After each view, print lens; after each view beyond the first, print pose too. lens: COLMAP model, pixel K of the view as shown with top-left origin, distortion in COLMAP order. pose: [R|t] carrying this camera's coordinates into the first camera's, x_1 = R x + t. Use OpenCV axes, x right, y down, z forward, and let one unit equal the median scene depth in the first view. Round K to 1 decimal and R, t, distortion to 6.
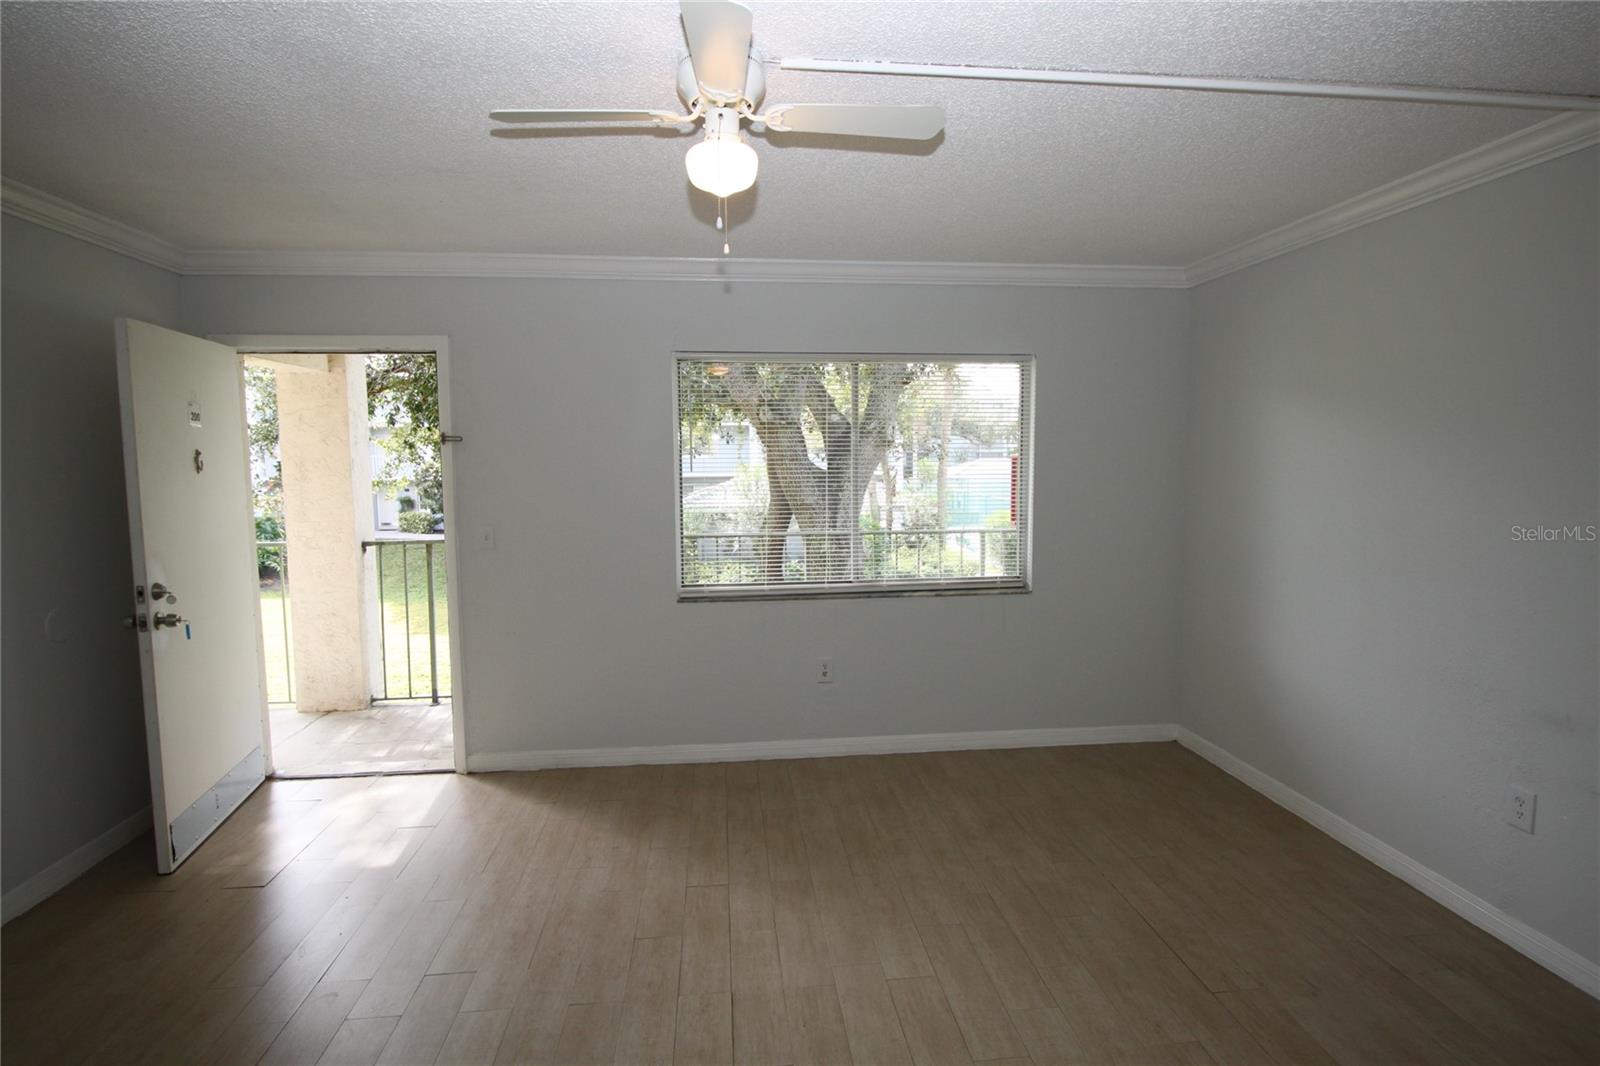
lens RADIAL K [[828.8, 0, 801.1], [0, 828.8, 531.8], [0, 0, 1]] dist [-0.002082, -0.008721]
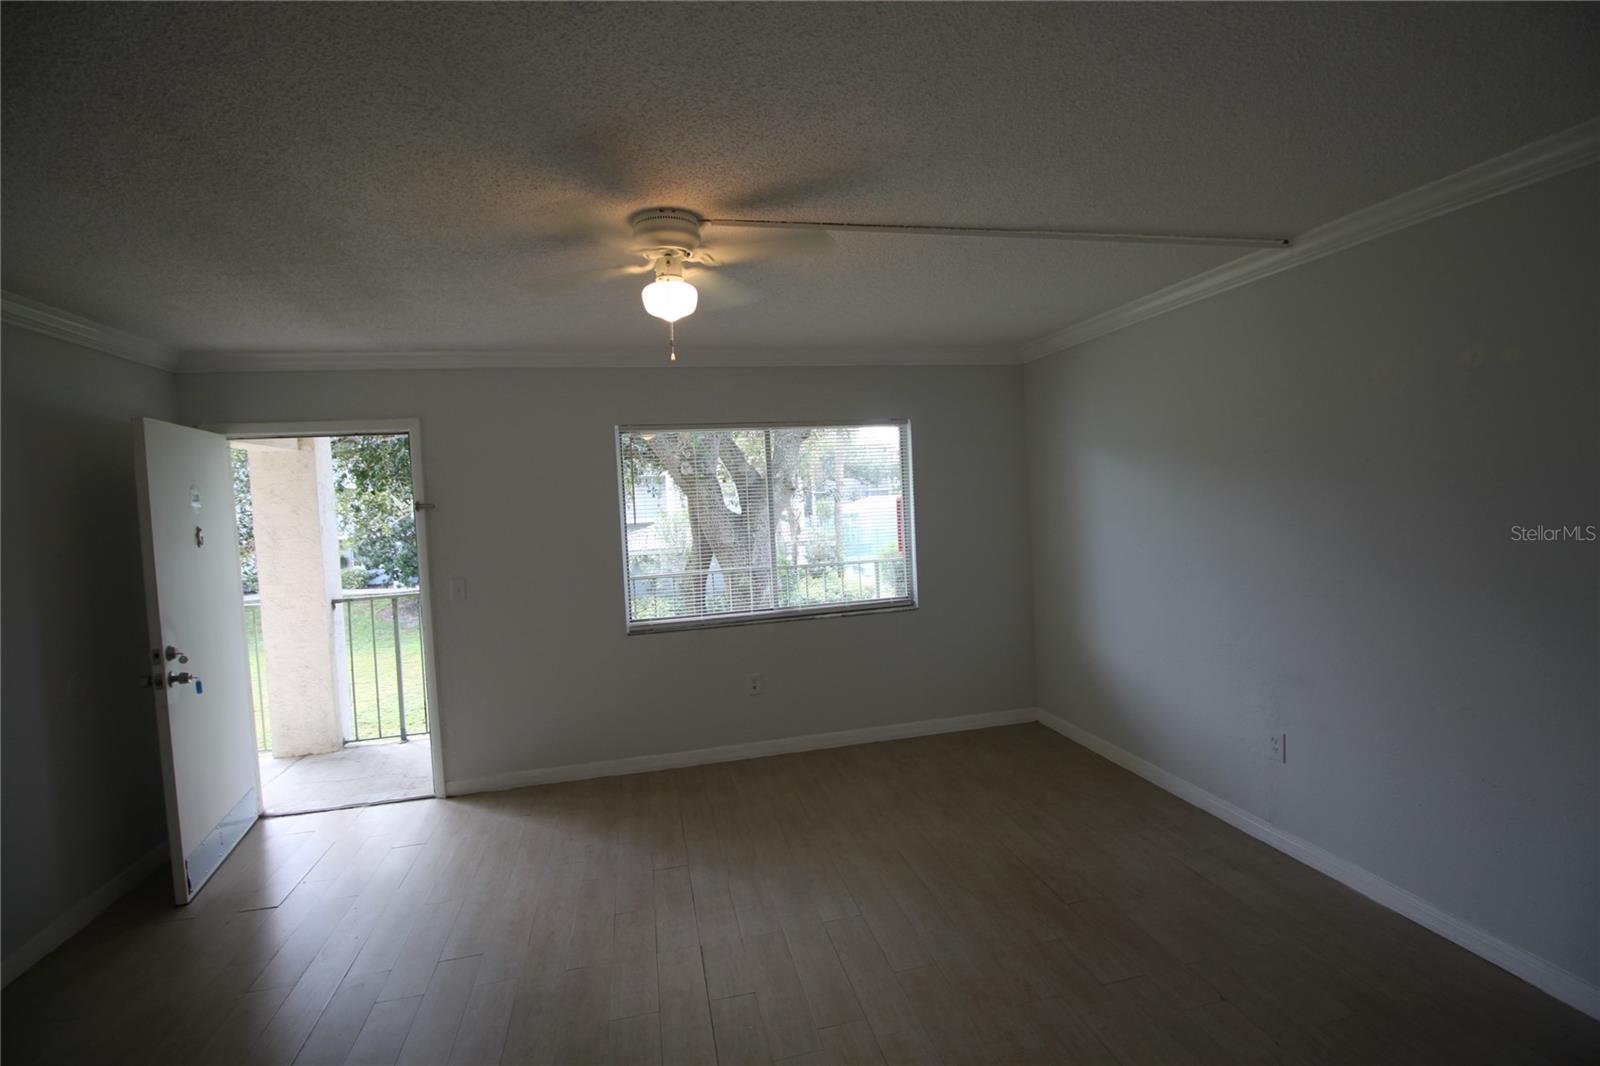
lens RADIAL K [[739.5, 0, 802.4], [0, 739.5, 530.3], [0, 0, 1]] dist [-0.006660, -0.001483]
pose [[0.991762, -0.046989, 0.119161, -0.021128], [0.052679, 0.997595, -0.045053, -0.003979], [-0.116757, 0.050959, 0.991852, -0.088857]]
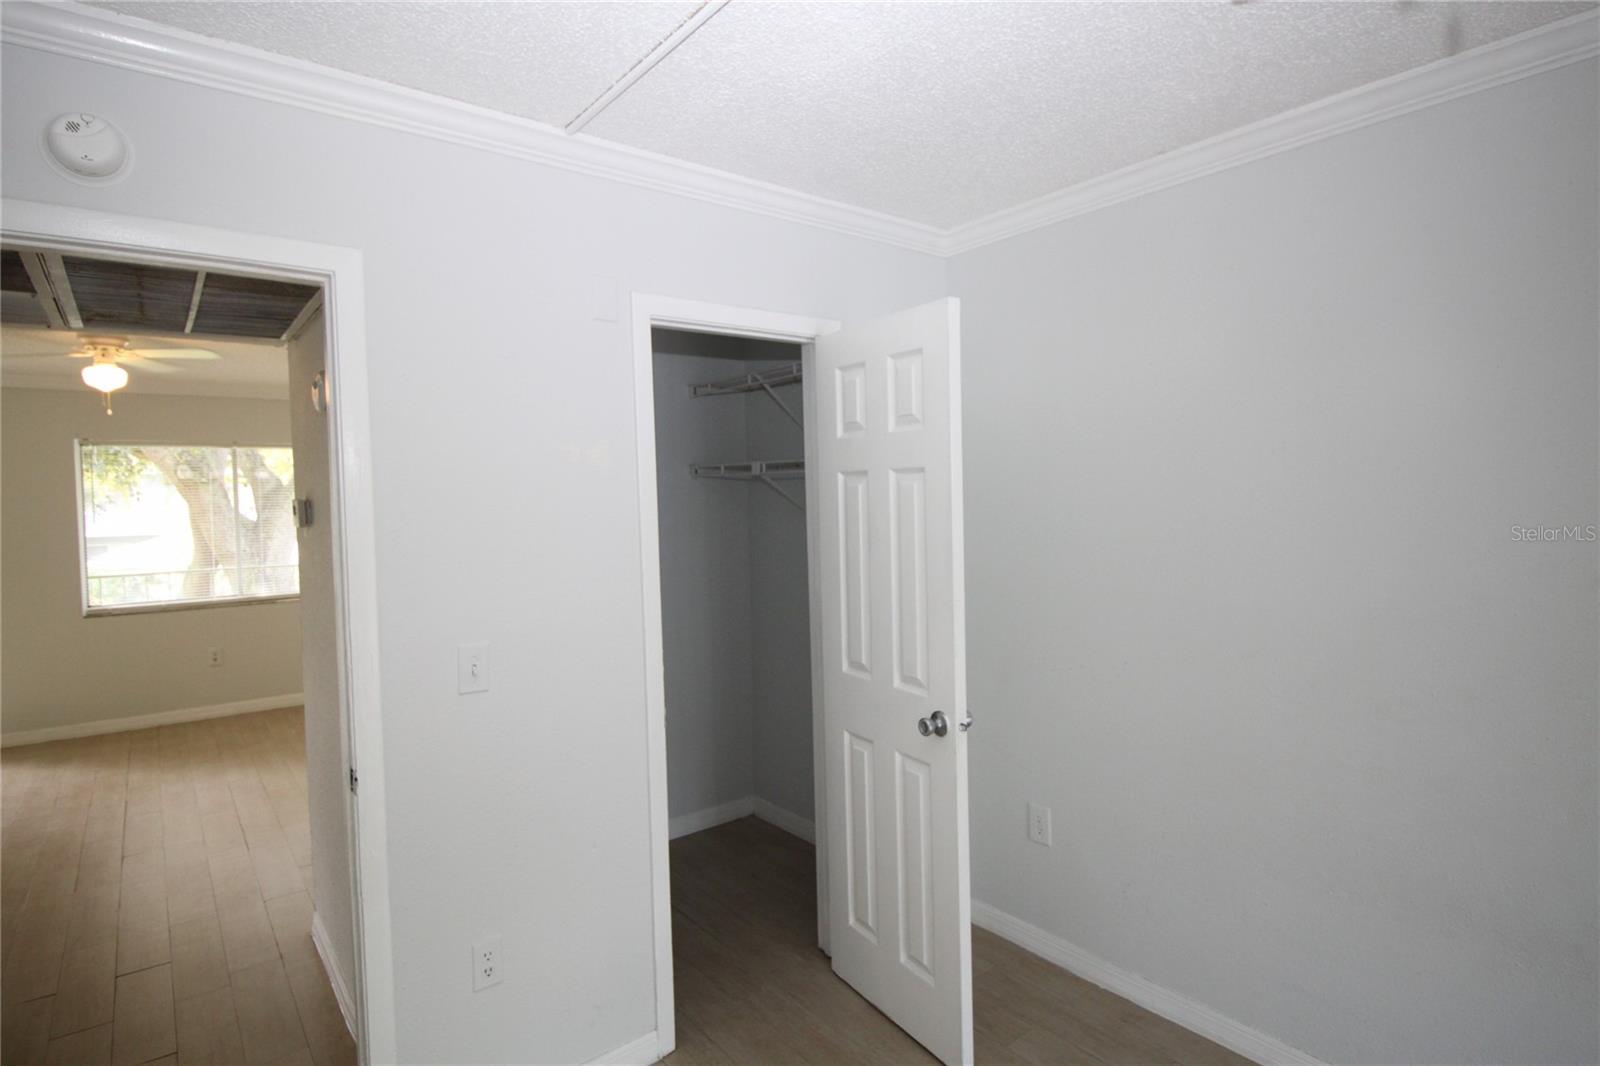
lens RADIAL K [[828.8, 0, 804.3], [0, 828.8, 522.4], [0, 0, 1]] dist [-0.002082, -0.008721]
pose [[0.840361, -0.032103, 0.541075, 0.132725], [0.068455, 0.996537, -0.047193, 0.077181], [-0.537687, 0.076698, 0.839649, -0.867652]]
